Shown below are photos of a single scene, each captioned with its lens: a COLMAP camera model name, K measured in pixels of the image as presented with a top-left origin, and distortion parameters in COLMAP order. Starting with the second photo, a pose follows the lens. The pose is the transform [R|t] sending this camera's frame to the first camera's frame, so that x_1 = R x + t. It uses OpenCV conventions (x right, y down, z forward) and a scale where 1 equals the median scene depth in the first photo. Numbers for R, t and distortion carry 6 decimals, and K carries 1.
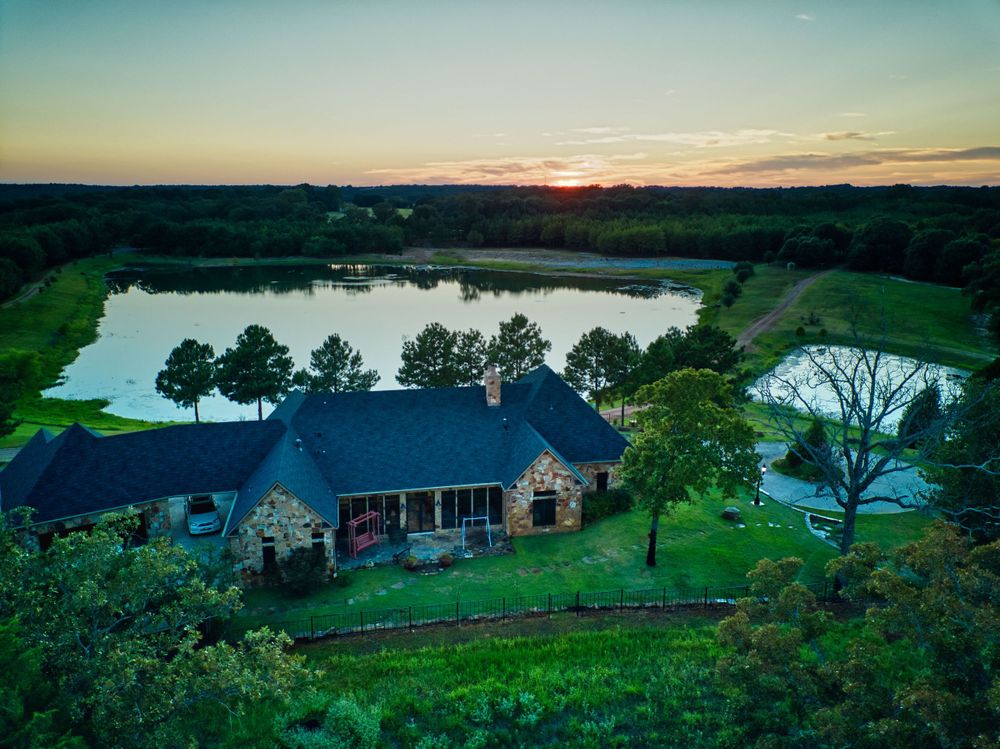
lens RADIAL K [[755.5, 0, 500.0], [0, 755.5, 374.5], [0, 0, 1]] dist [0.005553, -0.004677]
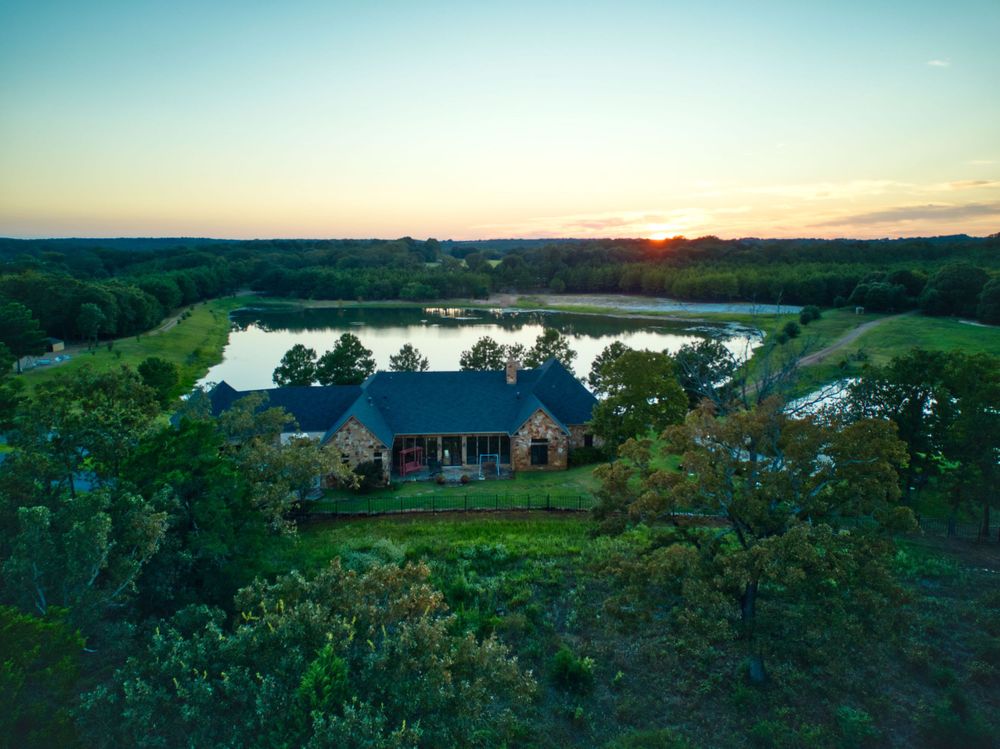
lens RADIAL K [[744.7, 0, 495.7], [0, 744.7, 373.4], [0, 0, 1]] dist [0.045474, -0.006685]
pose [[0.991378, 0.020665, -0.129394, 0.037549], [-0.029288, 0.997449, -0.065101, 0.030549], [0.127719, 0.068330, 0.989454, -0.092534]]
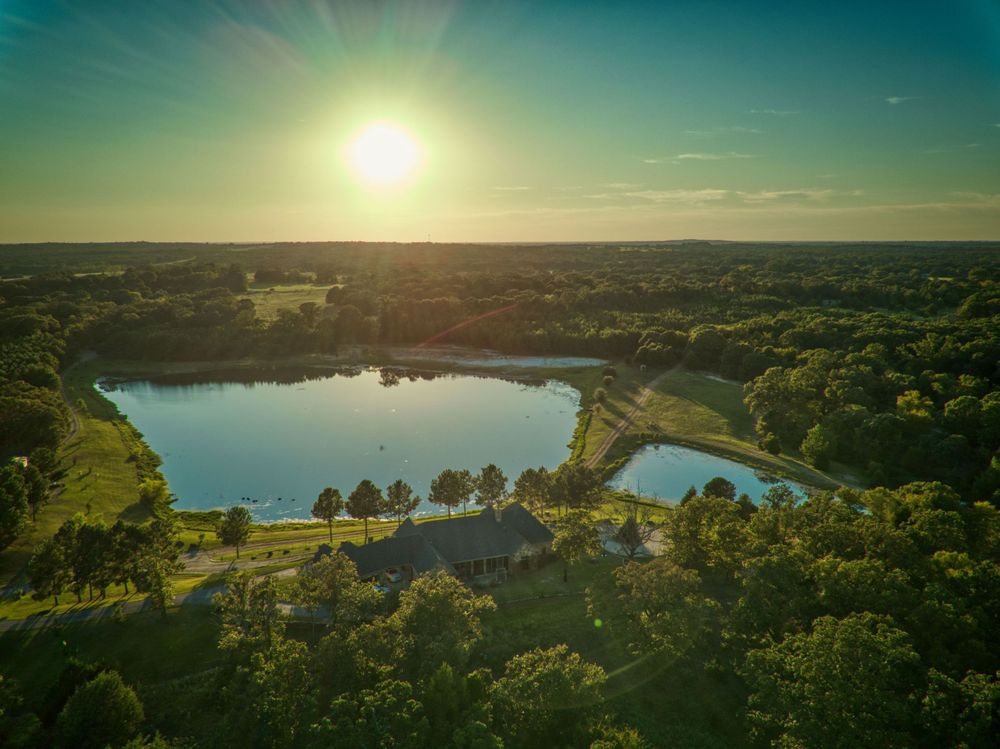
lens RADIAL K [[756.9, 0, 500.0], [0, 756.9, 374.5], [0, 0, 1]] dist [0.147040, -0.371250]
pose [[0.987988, -0.026392, 0.152259, -0.101865], [0.035775, 0.997604, -0.059222, -0.079979], [-0.150331, 0.063958, 0.986565, -0.407722]]
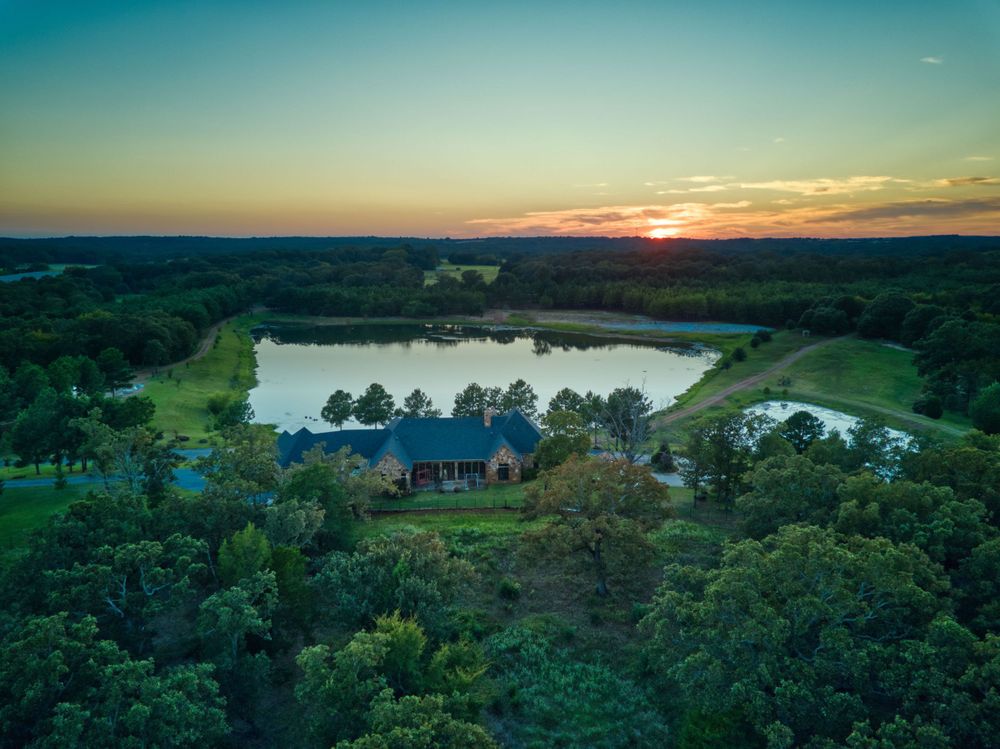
lens RADIAL K [[754.5, 0, 494.7], [0, 754.5, 374.1], [0, 0, 1]] dist [0.052936, -0.110681]
pose [[0.991505, 0.020857, -0.128388, 0.076556], [-0.028716, 0.997805, -0.059668, 0.005644], [0.126861, 0.062848, 0.989927, -0.299472]]
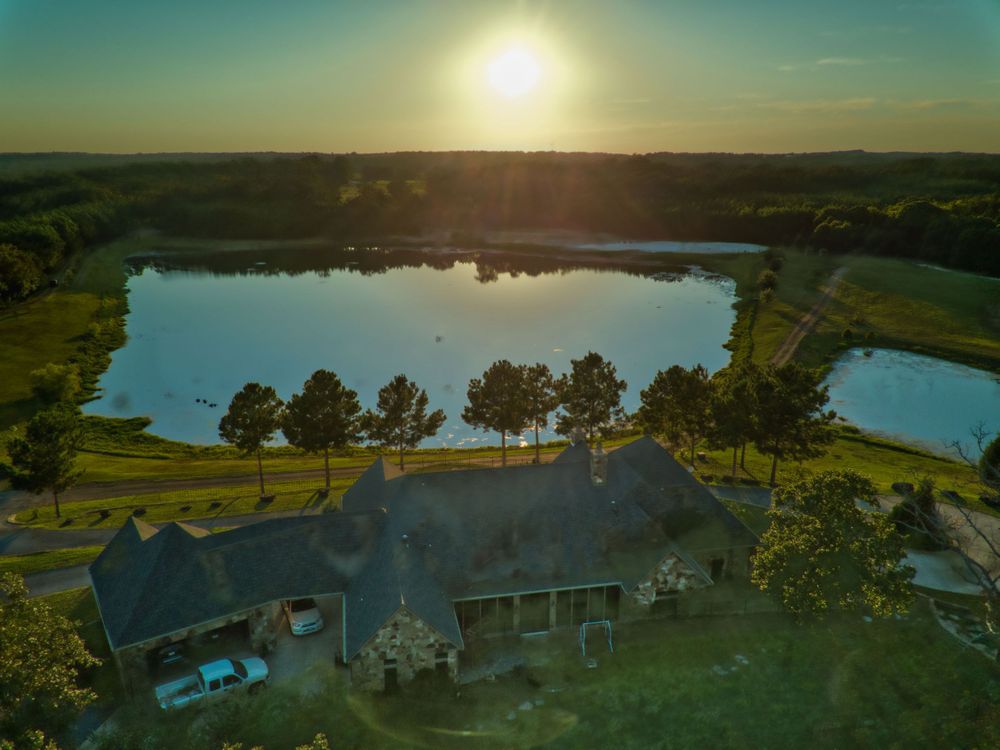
lens RADIAL K [[754.5, 0, 494.7], [0, 754.5, 374.6], [0, 0, 1]] dist [0.052936, -0.110681]
pose [[0.999920, -0.001081, -0.012637, -0.034850], [0.001625, 0.999072, 0.043047, -0.037840], [0.012579, -0.043064, 0.998993, 0.015732]]
